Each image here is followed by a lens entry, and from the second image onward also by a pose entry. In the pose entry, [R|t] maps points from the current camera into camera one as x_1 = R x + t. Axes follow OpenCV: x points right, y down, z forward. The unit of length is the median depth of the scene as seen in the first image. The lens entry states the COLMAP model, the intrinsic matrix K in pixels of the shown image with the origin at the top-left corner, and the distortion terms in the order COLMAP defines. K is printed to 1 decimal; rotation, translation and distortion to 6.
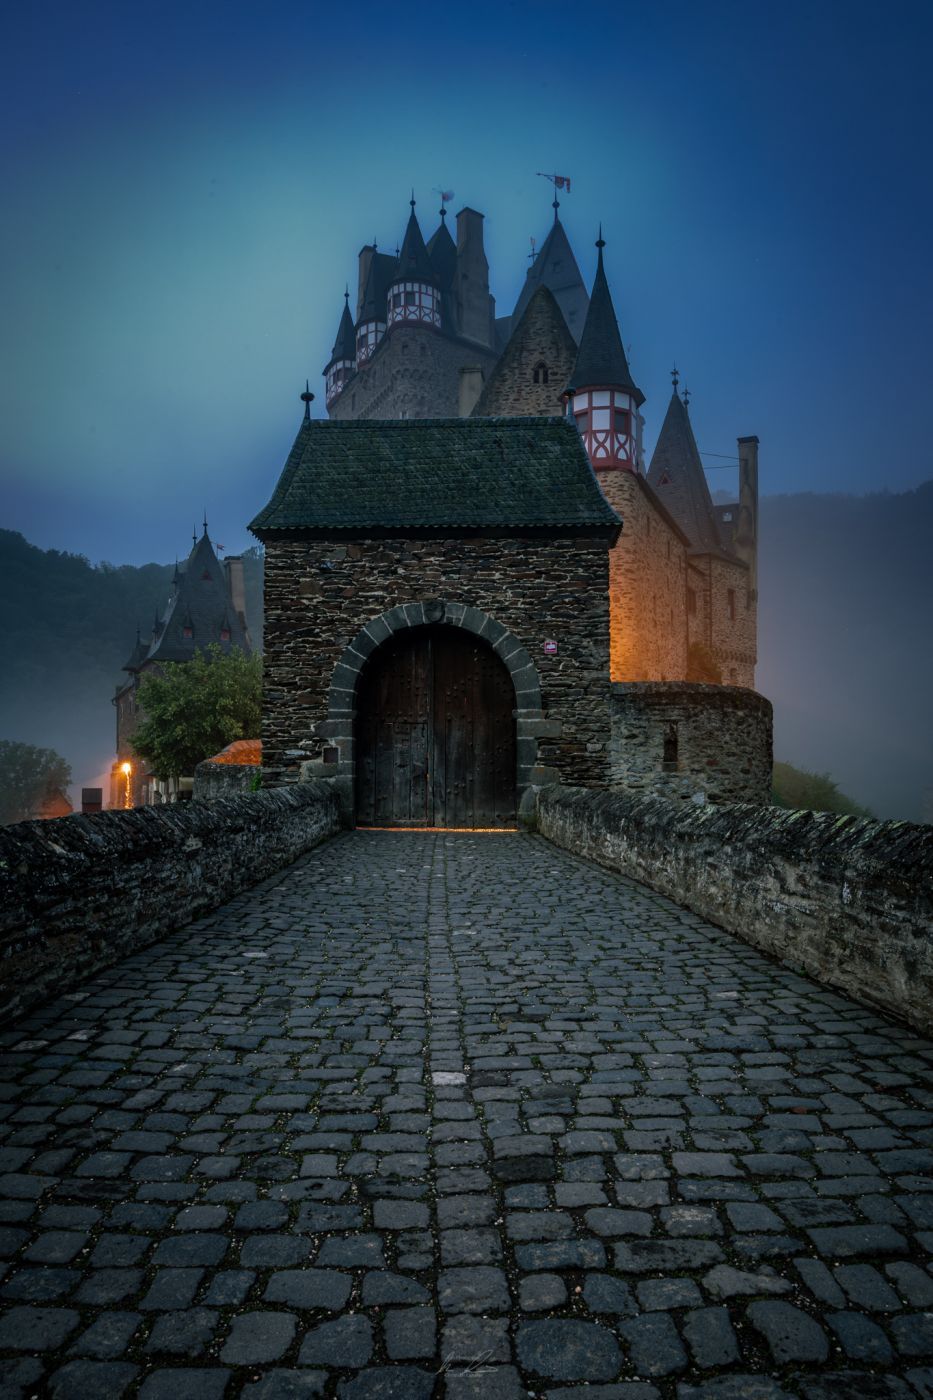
lens RADIAL K [[976.0, 0, 465.3], [0, 976.0, 754.7], [0, 0, 1]] dist [-0.000088, -0.035237]
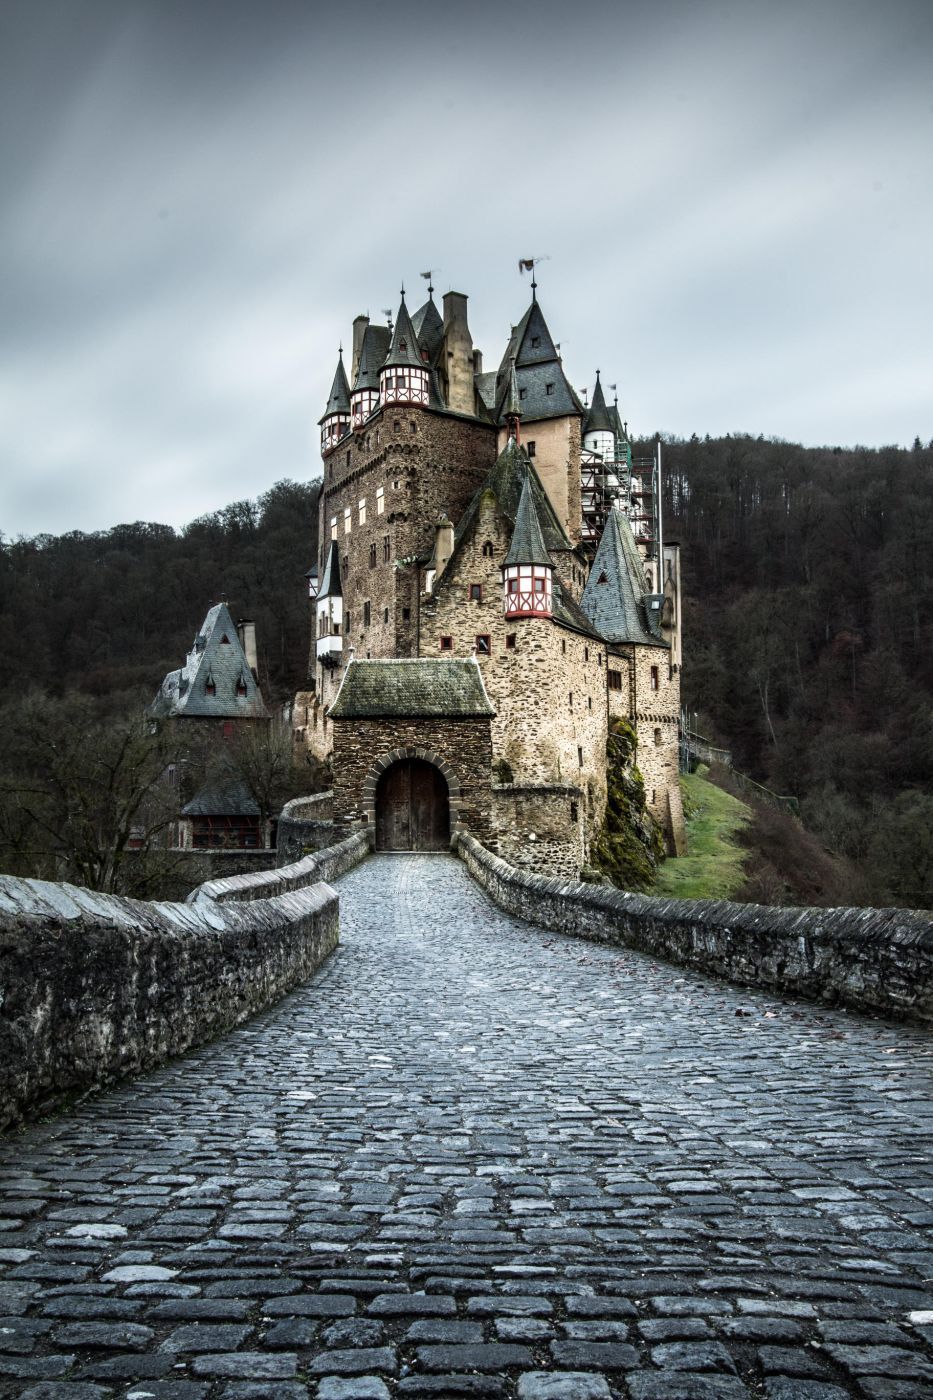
lens RADIAL K [[1332.7, 0, 475.8], [0, 1332.7, 701.7], [0, 0, 1]] dist [-0.001555, 0.001171]
pose [[0.999942, -0.009854, -0.004354, 0.123498], [0.009634, 0.998803, -0.047949, -0.111952], [0.004821, 0.047905, 0.998840, -1.941417]]
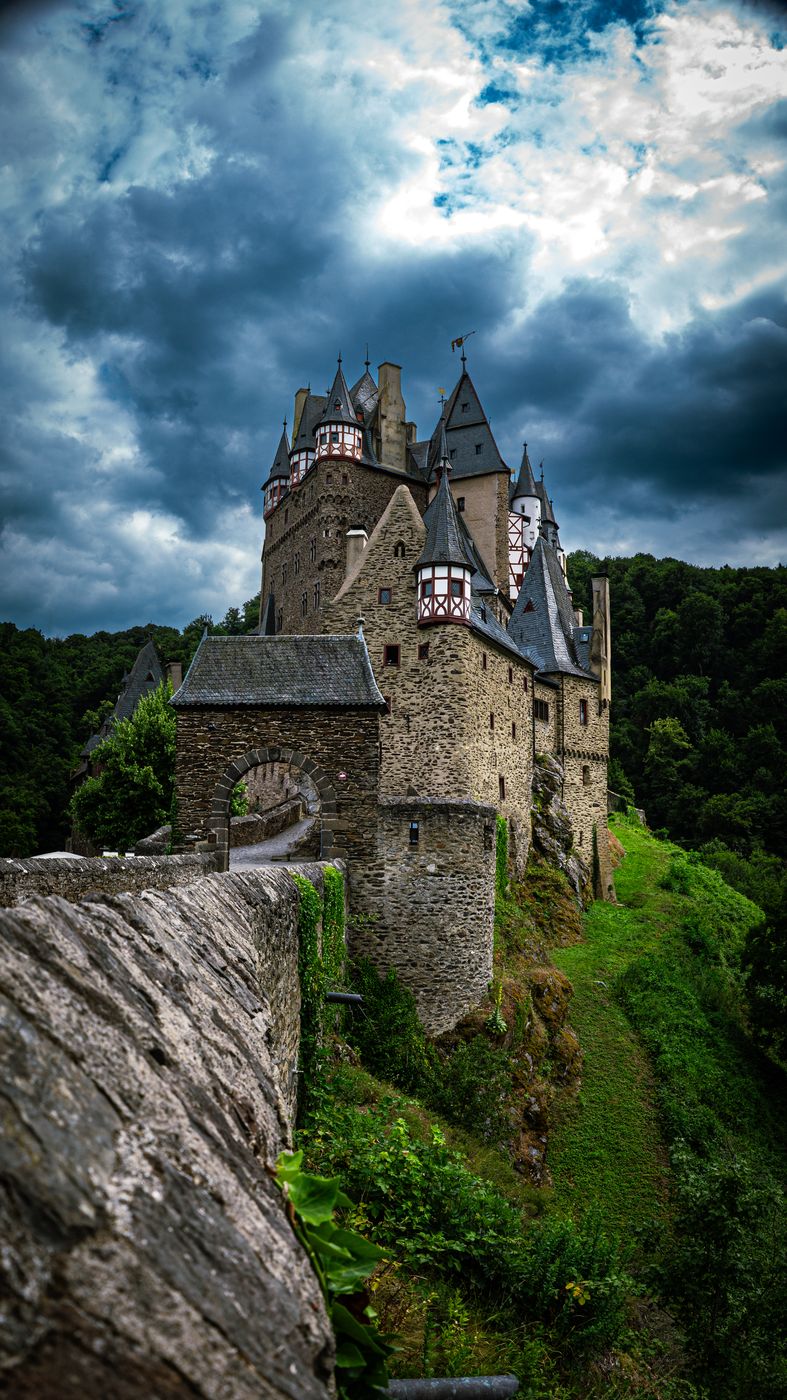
lens RADIAL K [[1079.7, 0, 392.3], [0, 1079.7, 746.7], [0, 0, 1]] dist [-0.288238, 0.000987]
pose [[0.999319, 0.006991, -0.036223, 0.230018], [-0.009893, 0.996700, -0.080574, -0.011829], [0.035540, 0.080878, 0.996090, -0.808387]]
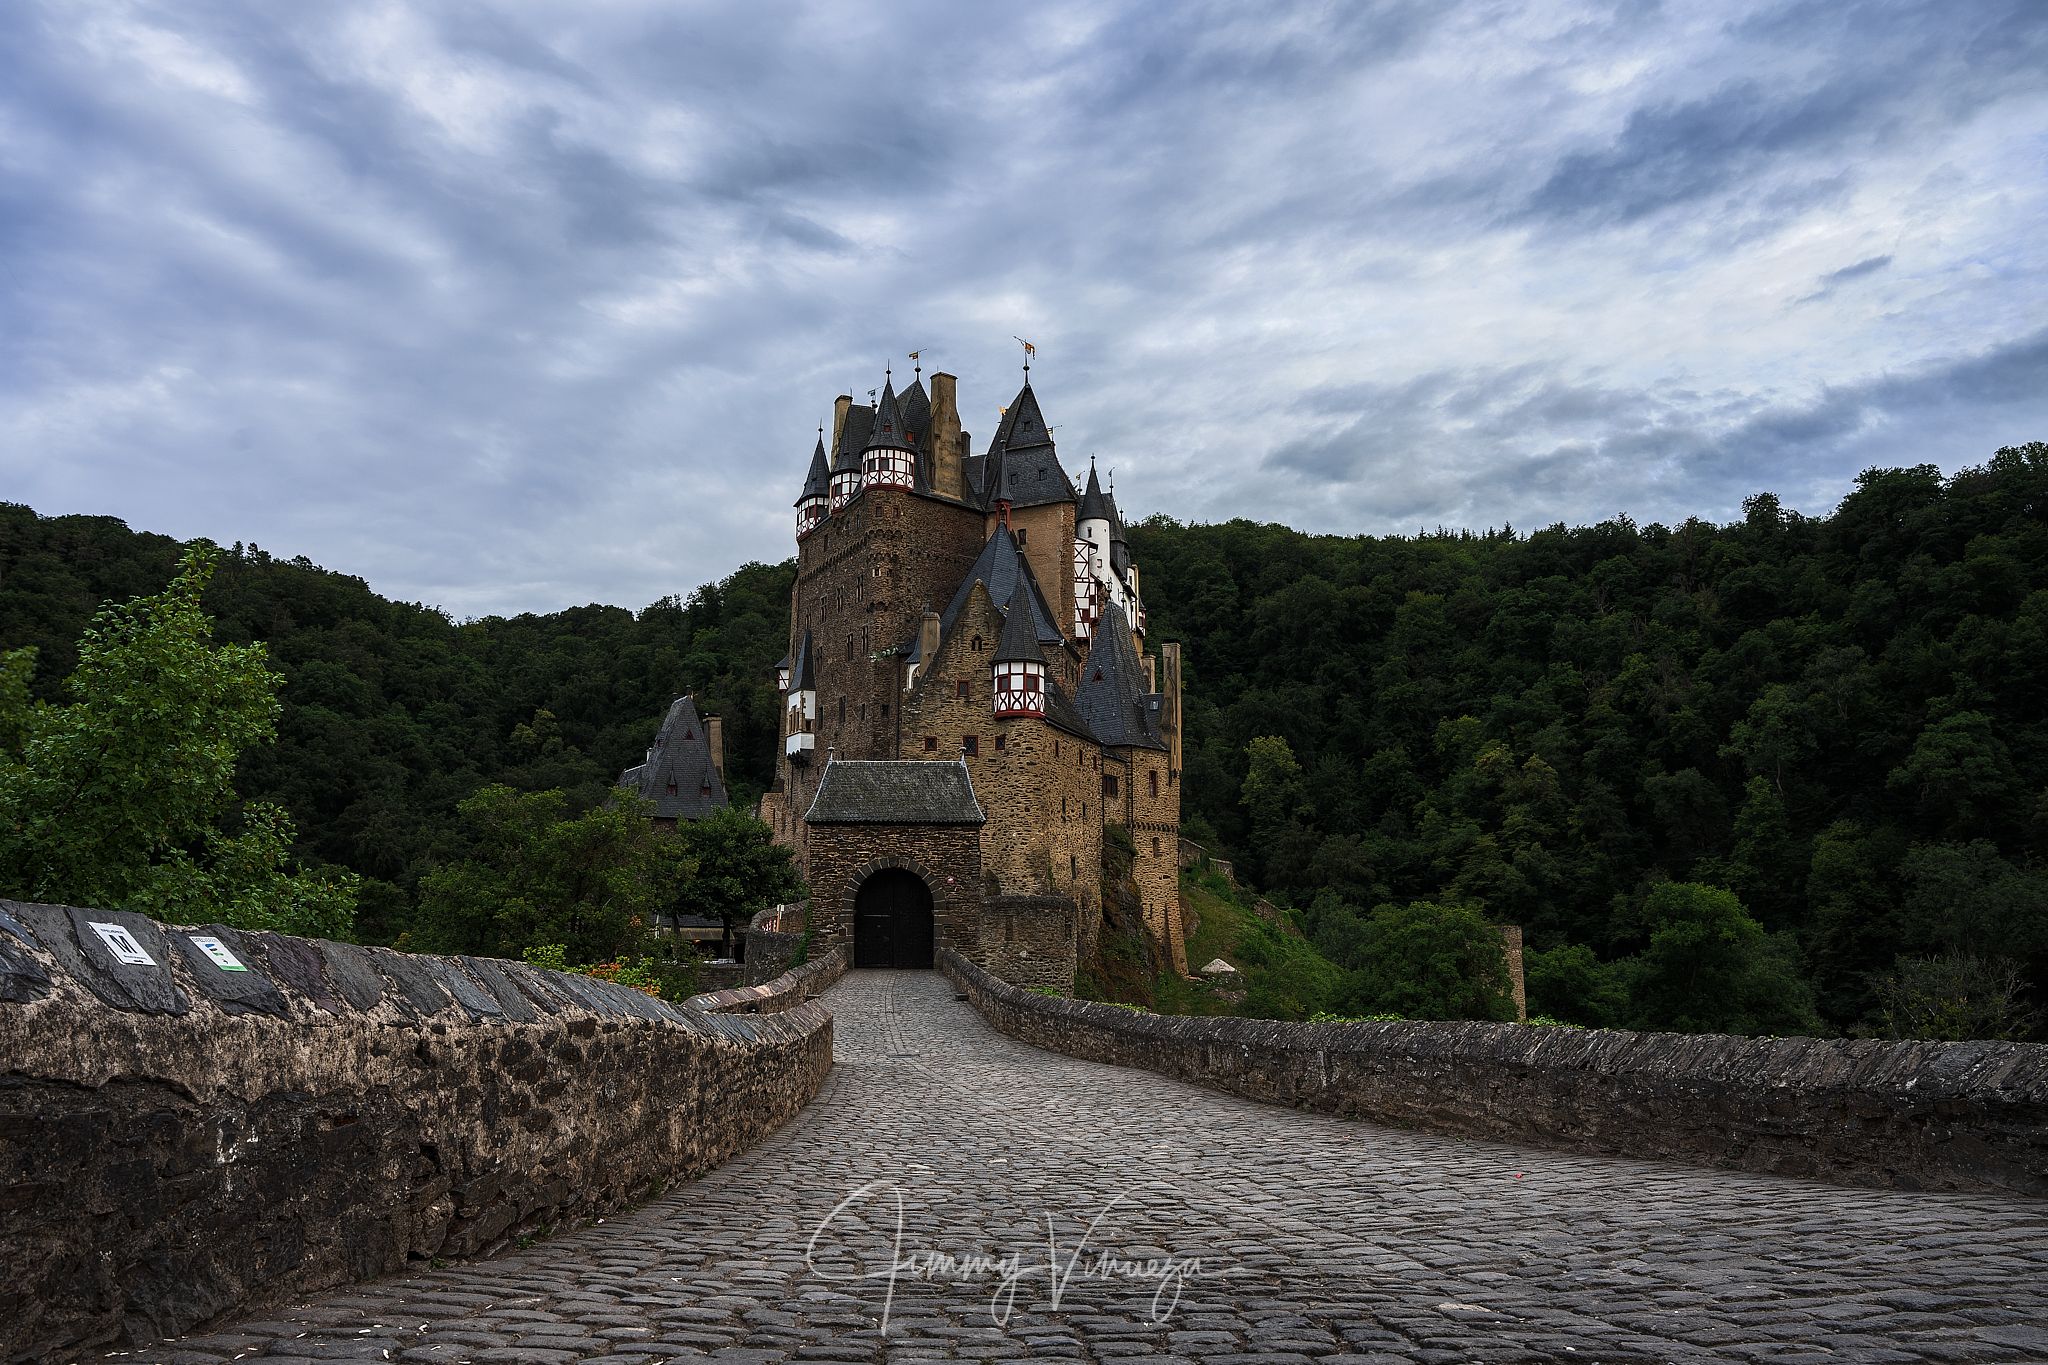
lens RADIAL K [[1456.8, 0, 1025.8], [0, 1456.8, 681.7], [0, 0, 1]] dist [-0.175328, 0.136214]
pose [[0.998981, 0.004870, 0.044871, 0.102257], [0.001118, 0.991188, -0.132460, -0.113988], [-0.045121, 0.132375, 0.990172, -1.997923]]
